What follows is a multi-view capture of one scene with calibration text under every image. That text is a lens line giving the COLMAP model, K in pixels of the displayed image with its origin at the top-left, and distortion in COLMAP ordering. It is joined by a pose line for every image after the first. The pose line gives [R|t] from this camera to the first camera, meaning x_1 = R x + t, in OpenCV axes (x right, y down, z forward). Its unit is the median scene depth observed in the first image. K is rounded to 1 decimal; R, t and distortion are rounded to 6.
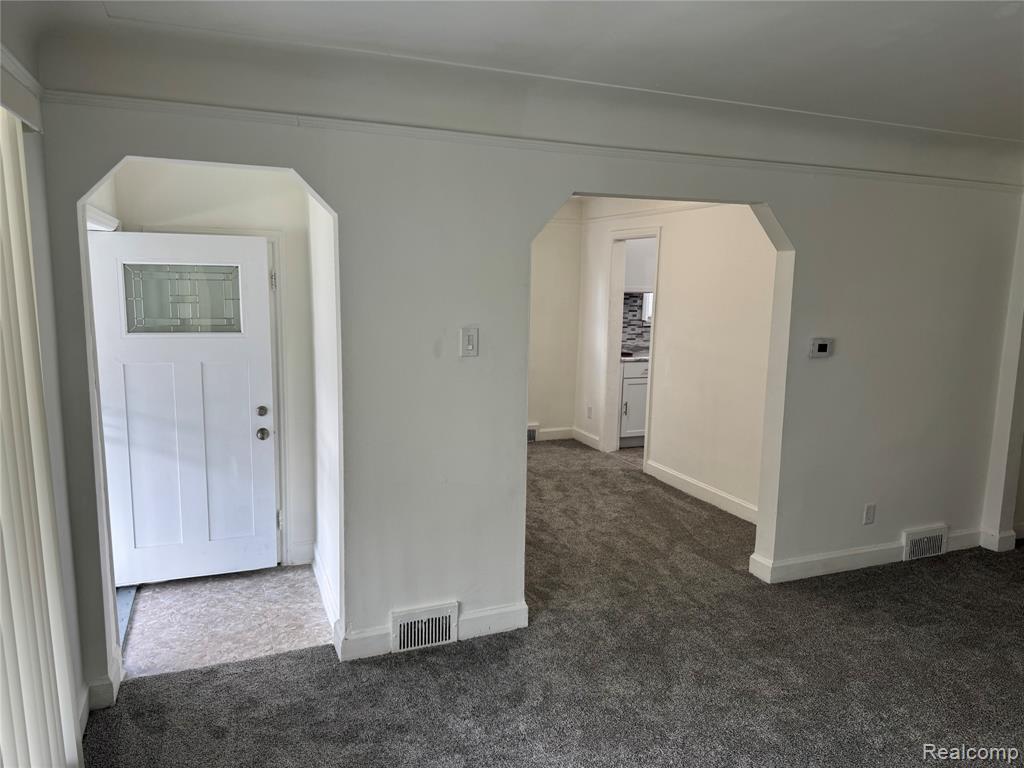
lens RADIAL K [[725.5, 0, 512.0], [0, 725.5, 384.0], [0, 0, 1]] dist [0.001851, 0.000503]
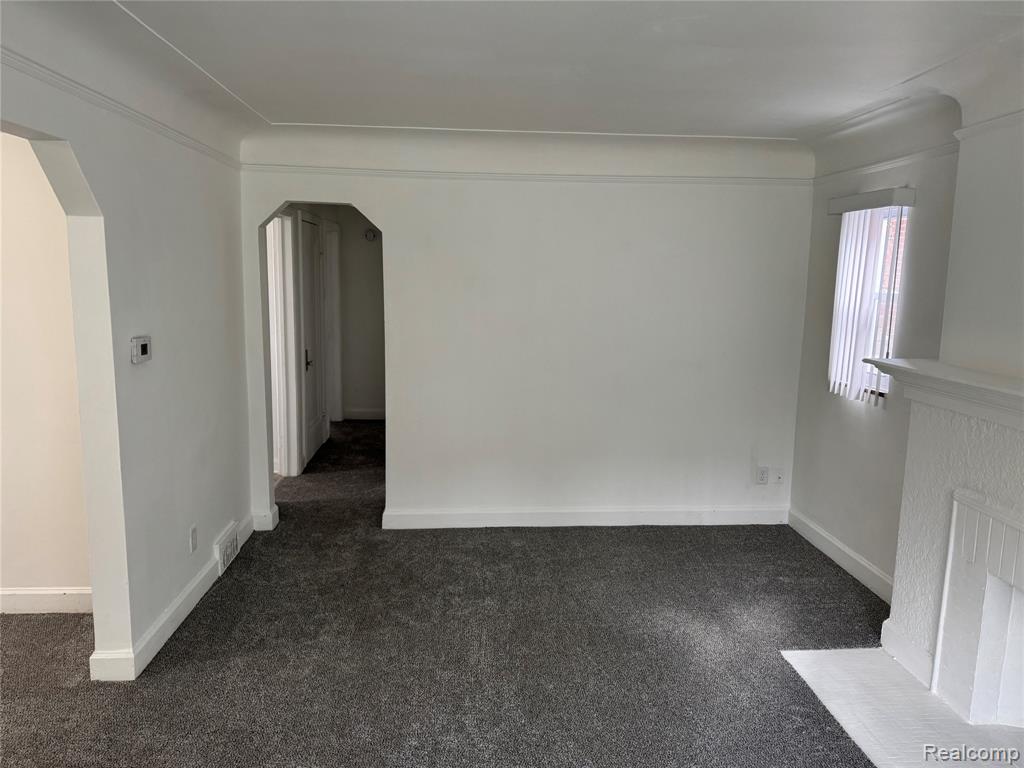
lens RADIAL K [[725.5, 0, 512.0], [0, 725.5, 384.0], [0, 0, 1]] dist [0.001851, 0.000503]
pose [[0.311538, -0.154981, 0.937510, -0.140165], [0.125617, 0.984668, 0.121034, -0.048409], [-0.941894, 0.080061, 0.326230, 0.334653]]
